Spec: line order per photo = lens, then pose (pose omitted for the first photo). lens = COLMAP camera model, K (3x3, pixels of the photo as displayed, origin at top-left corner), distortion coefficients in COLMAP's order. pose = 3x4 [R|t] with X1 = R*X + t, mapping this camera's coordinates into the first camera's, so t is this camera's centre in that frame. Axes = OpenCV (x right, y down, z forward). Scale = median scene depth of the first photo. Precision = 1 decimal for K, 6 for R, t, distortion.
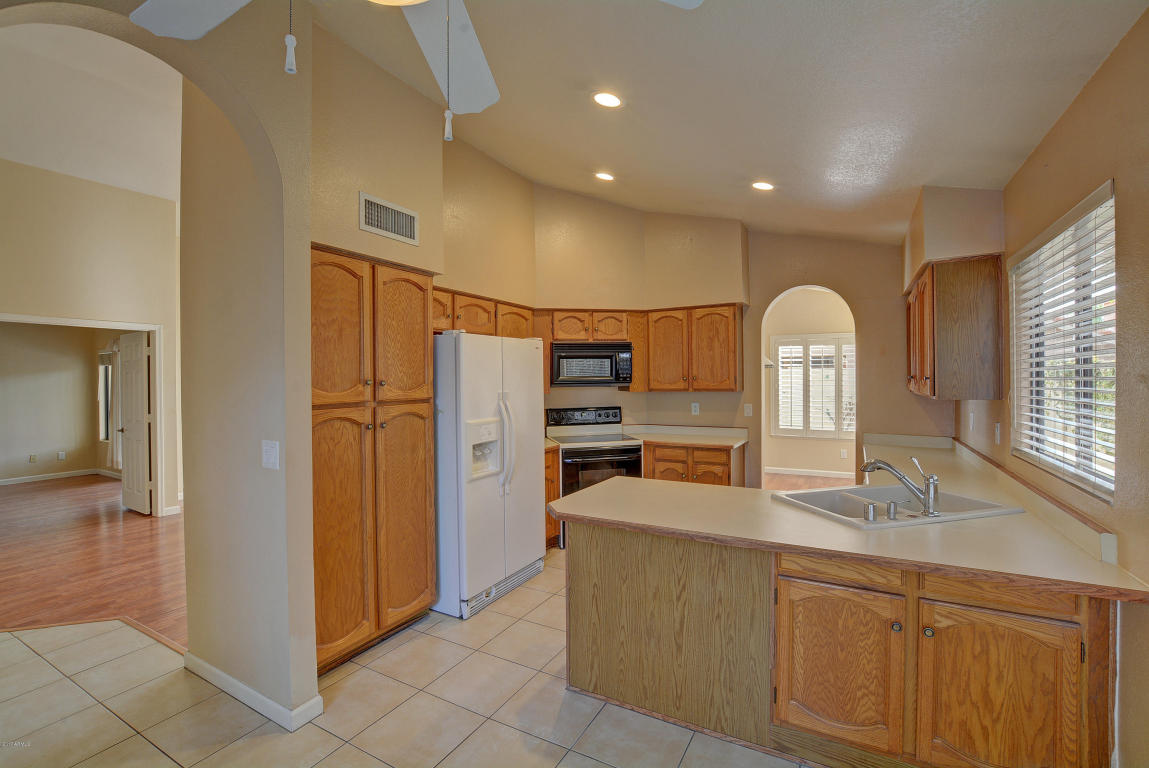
lens RADIAL K [[498.7, 0, 578.6], [0, 498.7, 378.7], [0, 0, 1]] dist [-0.000529, -0.000040]
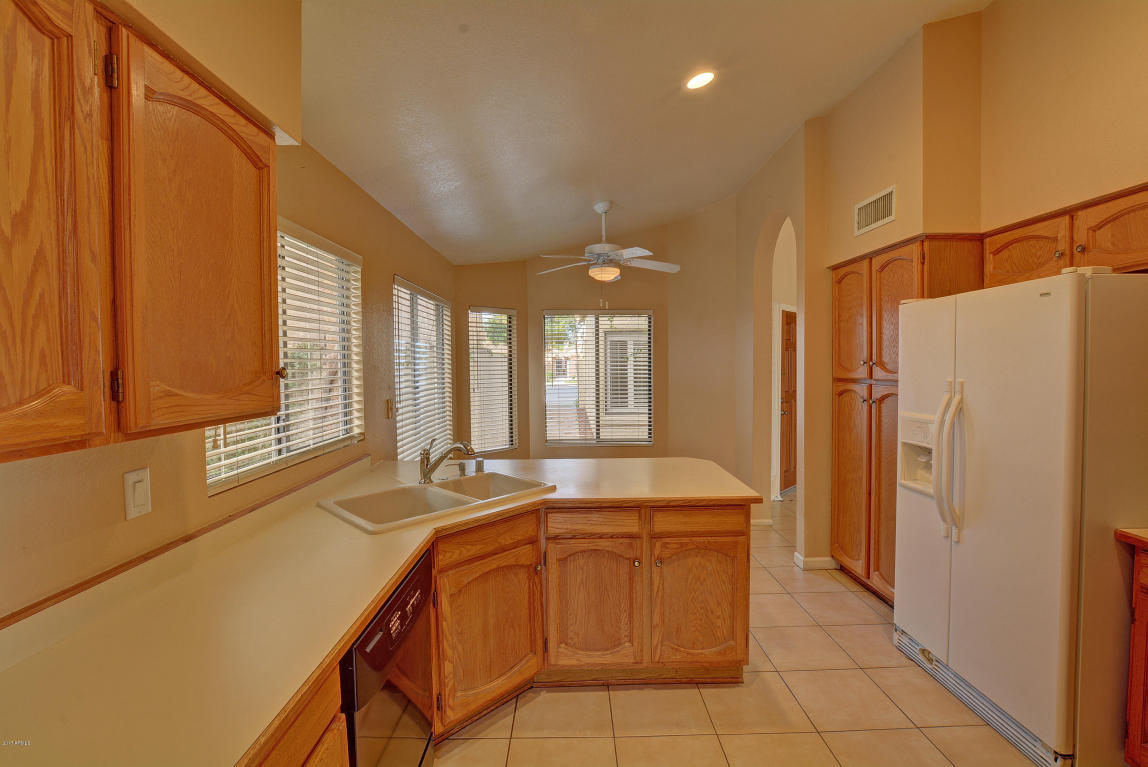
lens RADIAL K [[498.3, 0, 578.1], [0, 498.3, 378.2], [0, 0, 1]] dist [-0.000529, -0.000040]
pose [[-0.861758, 0.032183, -0.506298, 0.734311], [0.015141, 0.999173, 0.037741, -0.009868], [0.507094, 0.024857, -0.861532, 1.627427]]
